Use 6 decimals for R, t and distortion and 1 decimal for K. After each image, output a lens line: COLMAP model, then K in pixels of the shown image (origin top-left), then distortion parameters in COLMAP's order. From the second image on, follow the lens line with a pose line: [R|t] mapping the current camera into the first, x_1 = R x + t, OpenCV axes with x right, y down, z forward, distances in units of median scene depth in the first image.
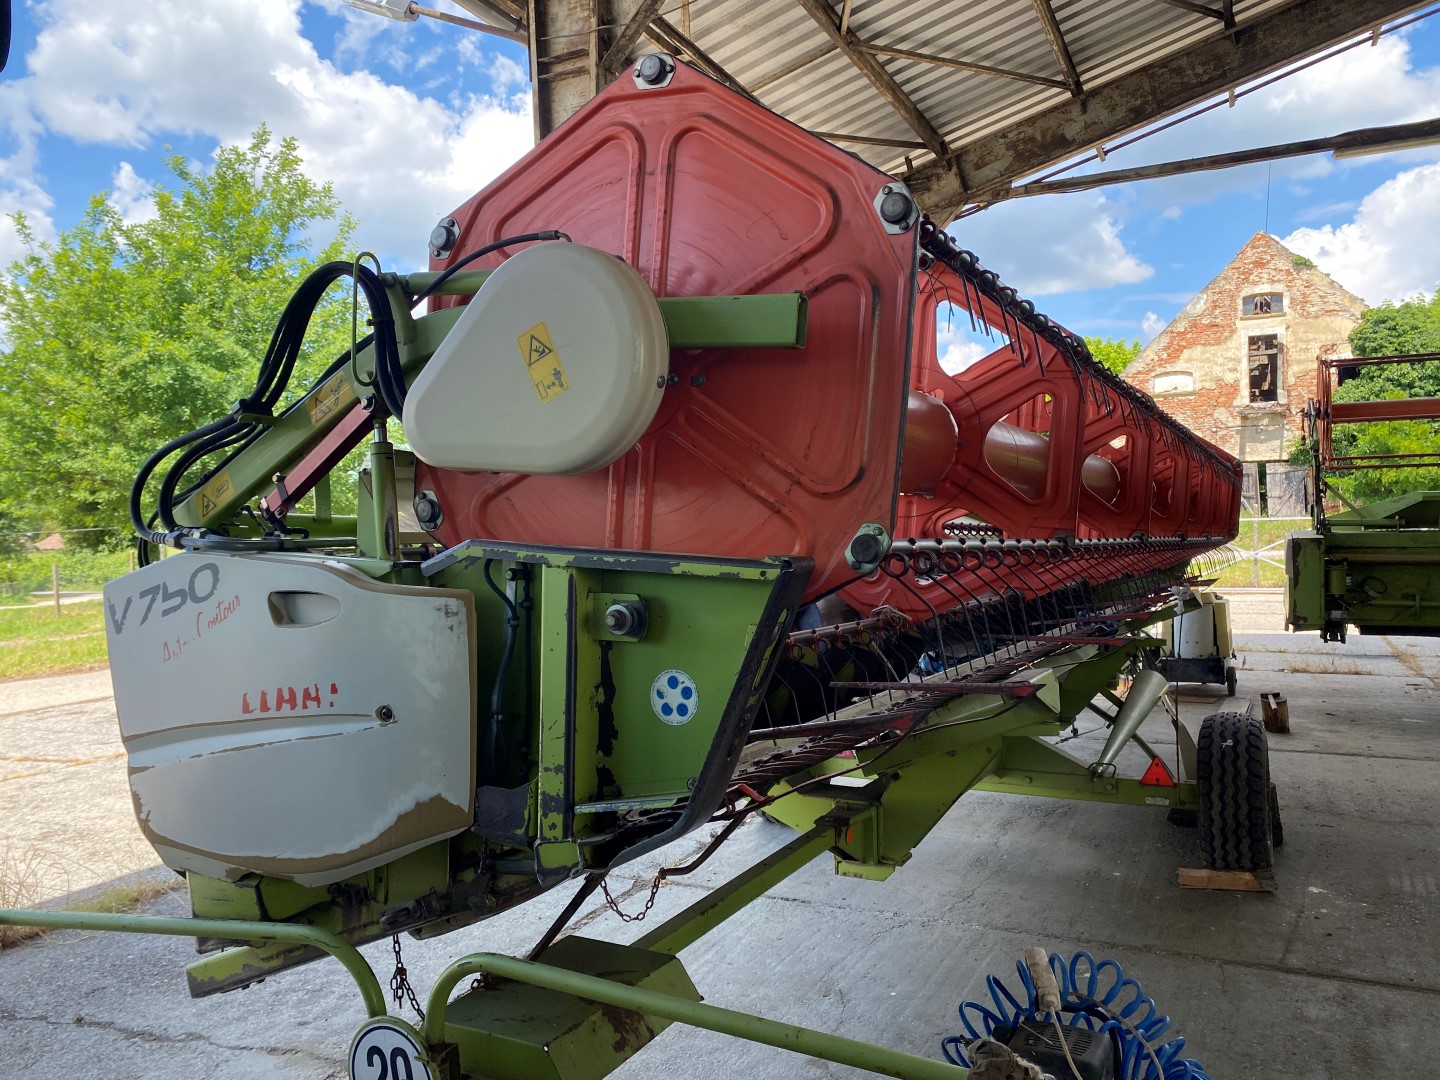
lens RADIAL K [[1100.2, 0, 683.0], [0, 1100.2, 554.2], [0, 0, 1]] dist [0.025066, -0.019101]
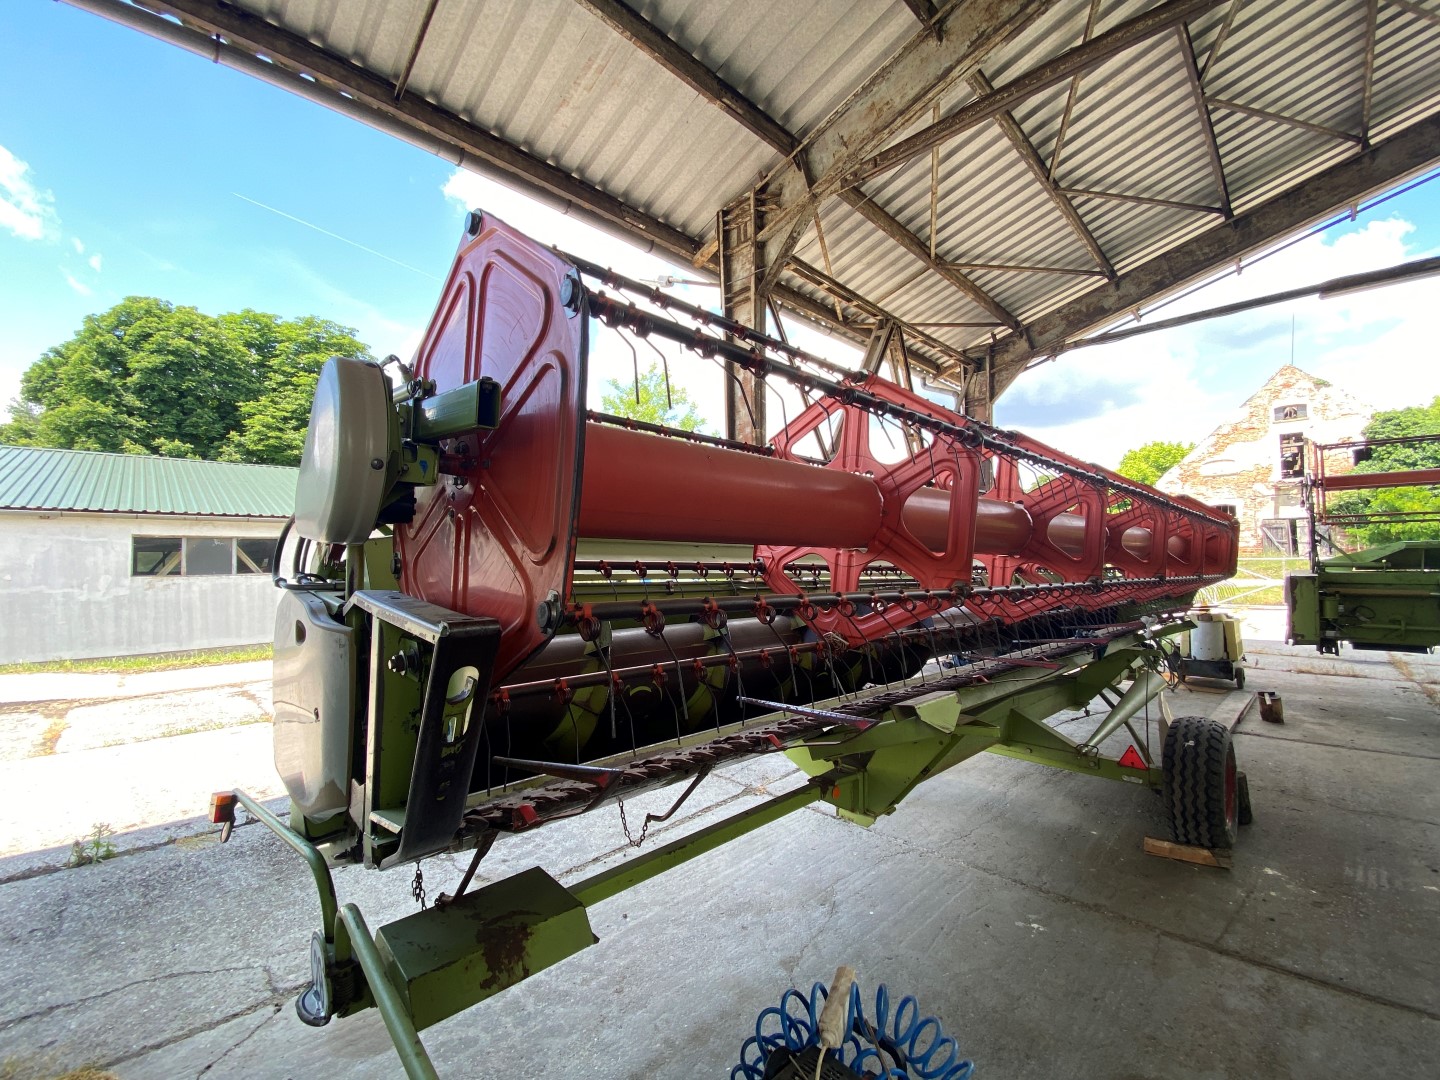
lens RADIAL K [[584.8, 0, 688.6], [0, 584.8, 553.6], [0, 0, 1]] dist [0.010974, -0.015486]
pose [[0.946434, 0.002779, -0.322886, 0.091678], [-0.013955, 0.999381, -0.032304, -0.008899], [0.322596, 0.035080, 0.945886, 0.098176]]
